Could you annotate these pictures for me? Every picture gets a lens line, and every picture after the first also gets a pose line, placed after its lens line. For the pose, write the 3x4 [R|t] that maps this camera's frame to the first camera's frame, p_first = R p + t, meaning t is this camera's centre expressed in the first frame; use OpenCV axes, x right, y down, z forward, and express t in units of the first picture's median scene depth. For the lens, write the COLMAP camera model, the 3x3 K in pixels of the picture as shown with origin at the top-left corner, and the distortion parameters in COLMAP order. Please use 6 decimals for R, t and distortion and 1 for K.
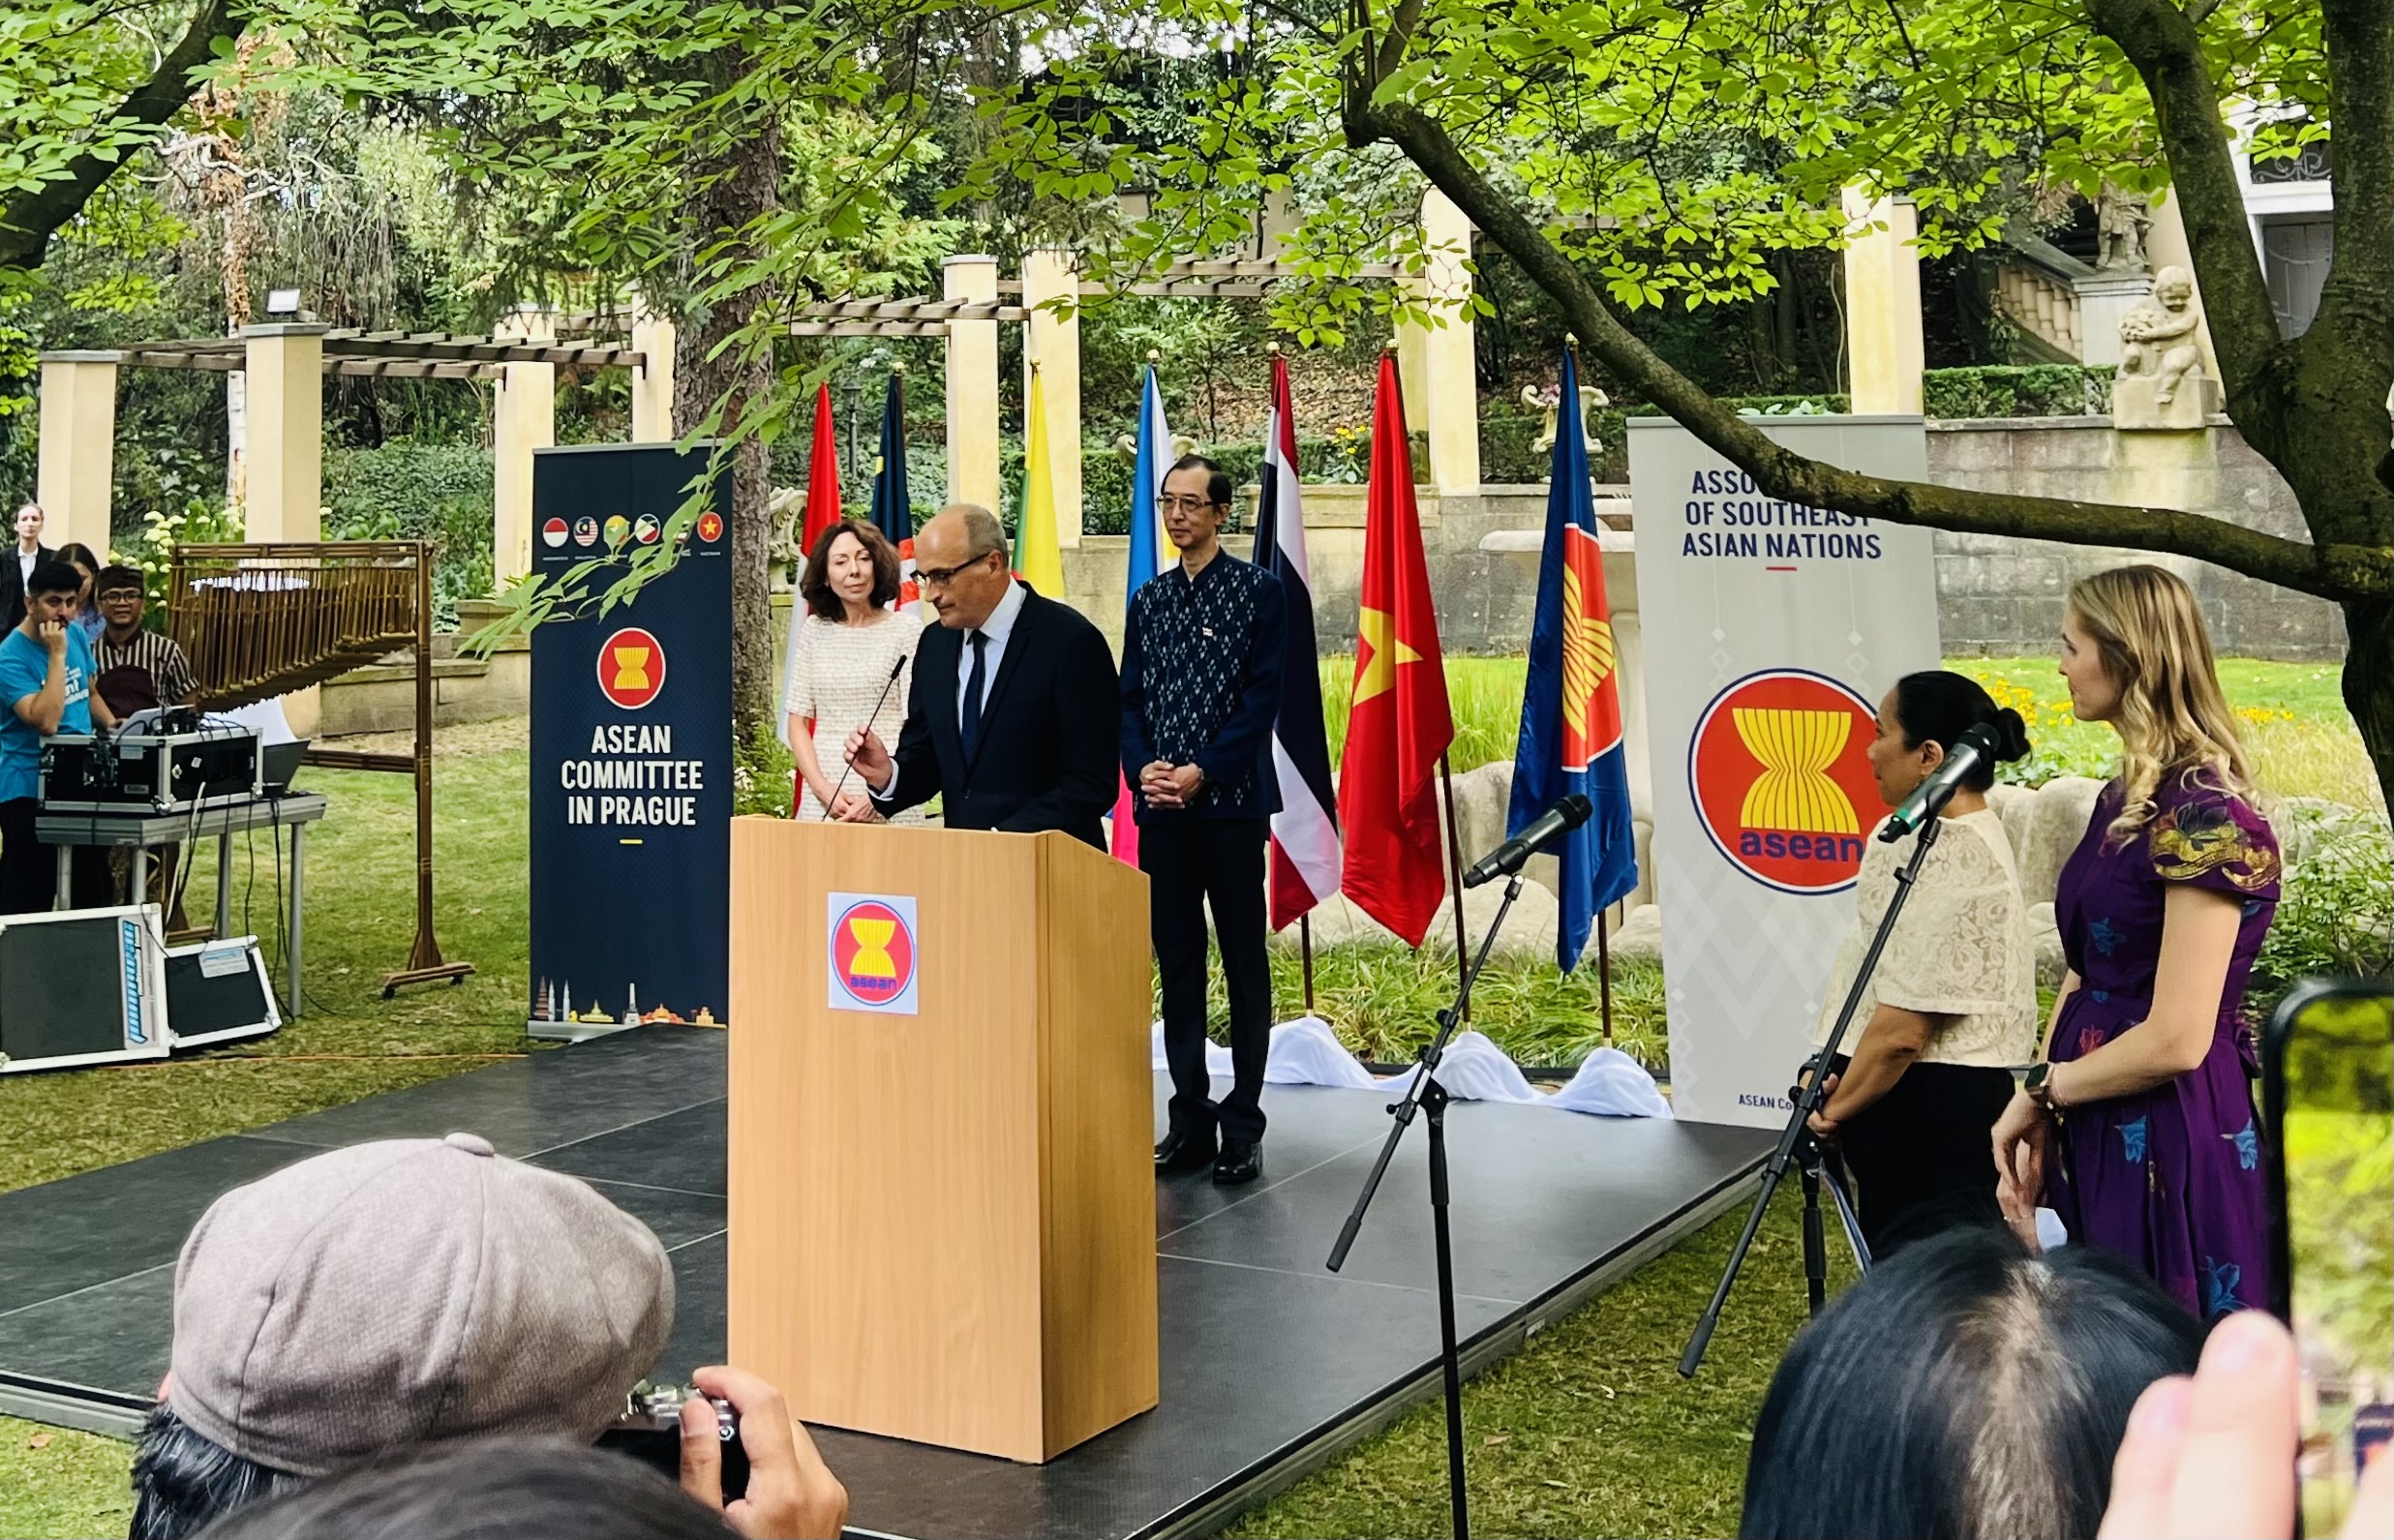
lens RADIAL K [[3120.7, 0, 993.1], [0, 3120.7, 96.4], [0, 0, 1]] dist [0.082126, 0.000000]
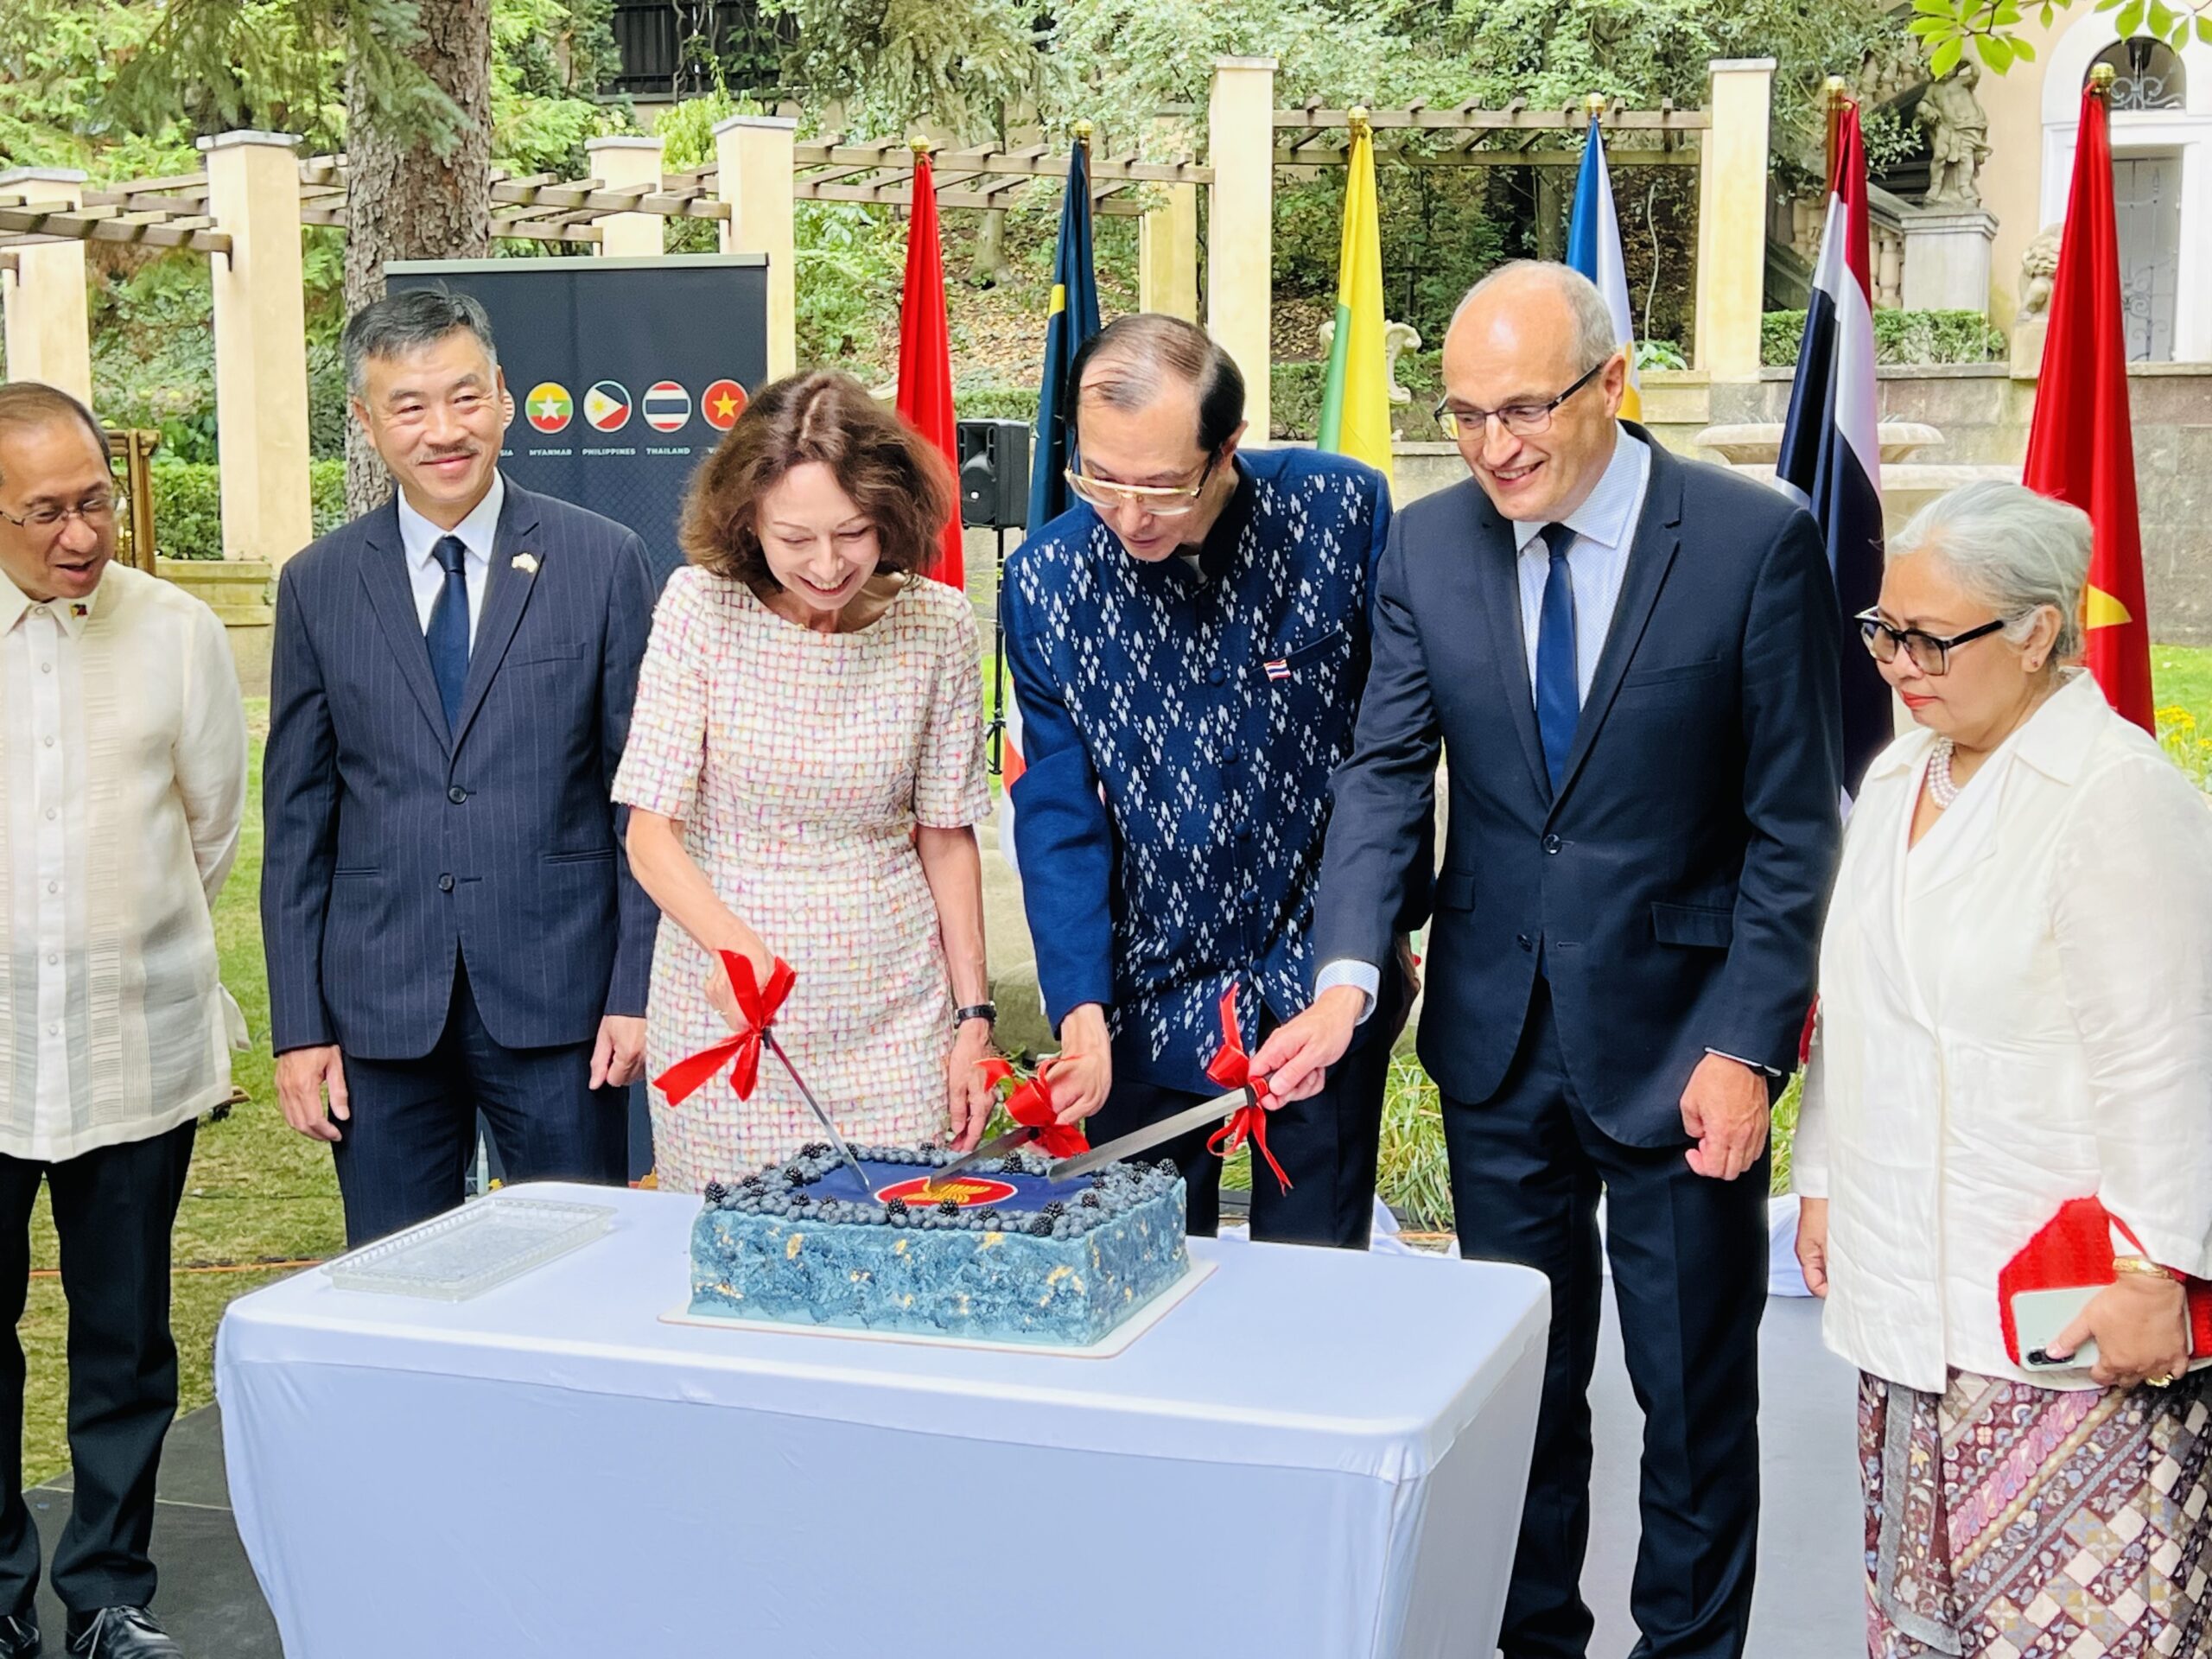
lens RADIAL K [[3183.7, 0, 1082.2], [0, 3183.7, 838.5], [0, 0, 1]] dist [0.084044, 0.000000]
pose [[0.977972, -0.006780, 0.208627, -0.146174], [-0.042086, 0.972542, 0.228891, 0.075477], [-0.204451, -0.232629, 0.950833, 0.388081]]
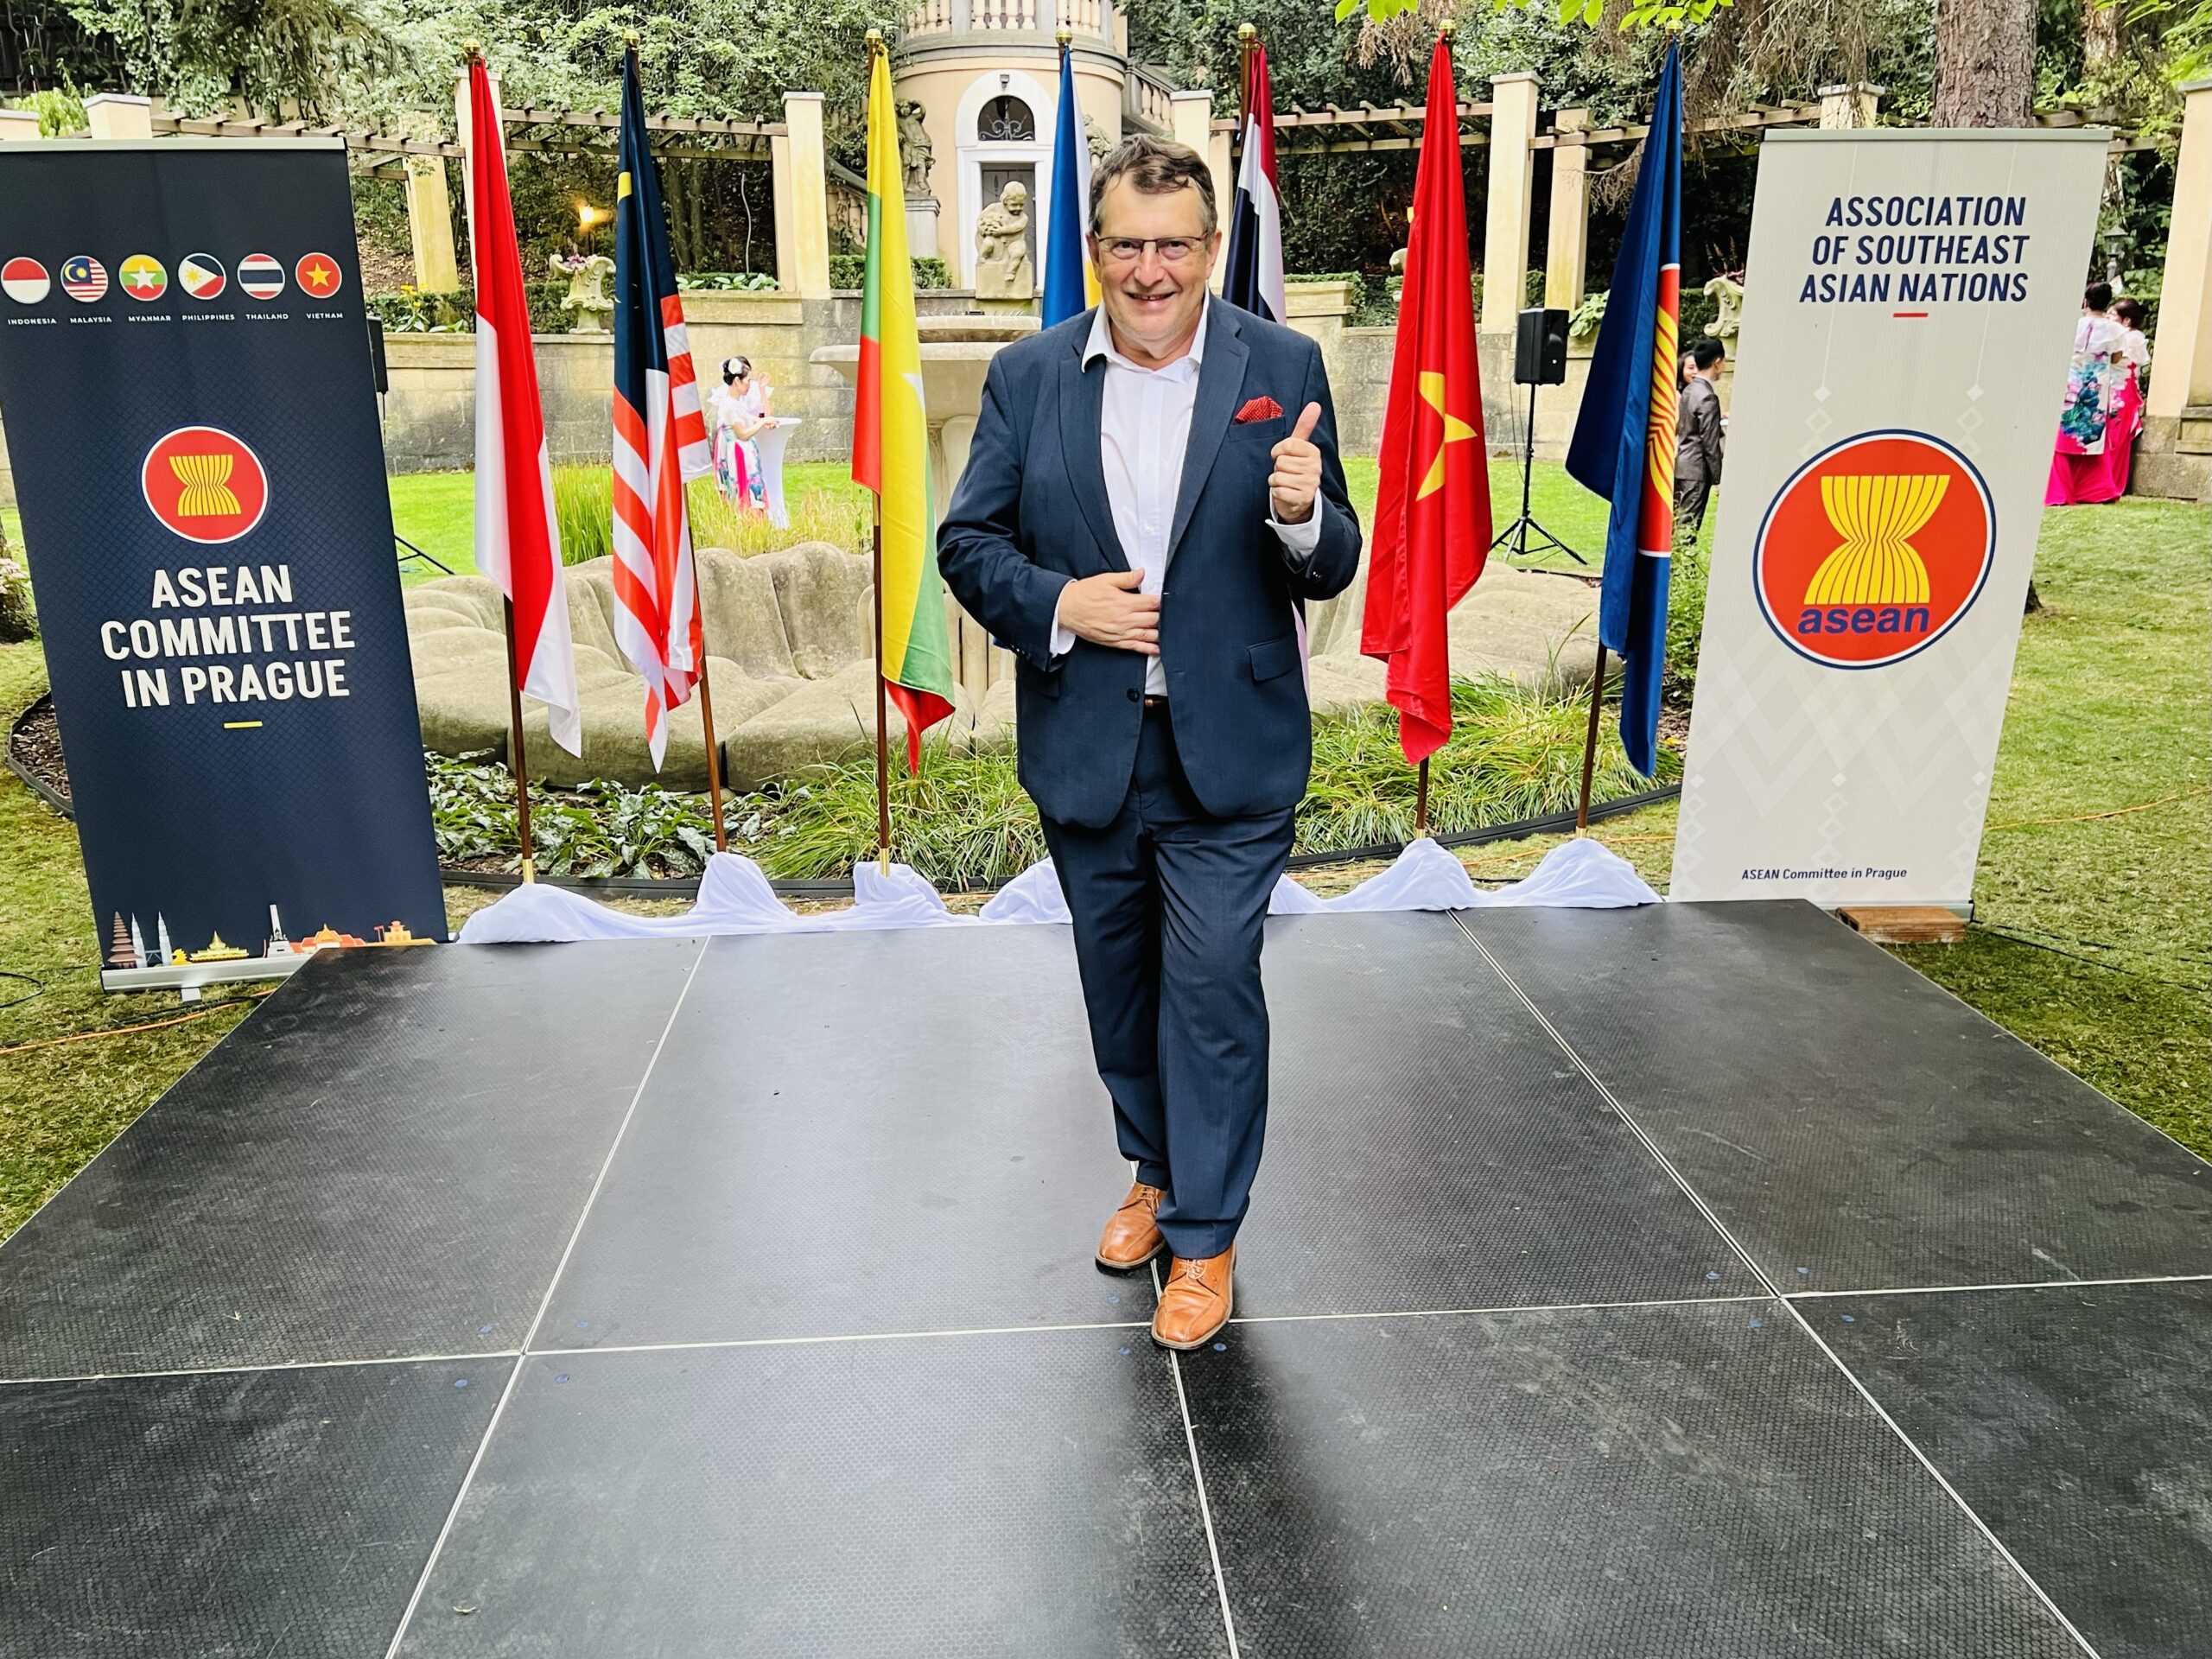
lens RADIAL K [[1724.5, 0, 1096.4], [0, 1724.5, 837.3], [0, 0, 1]] dist [0.037599, -0.031855]
pose [[0.808837, -0.148640, 0.568936, -0.187448], [-0.074930, 0.933585, 0.350434, 0.106826], [-0.583239, -0.326074, 0.743981, 0.579546]]
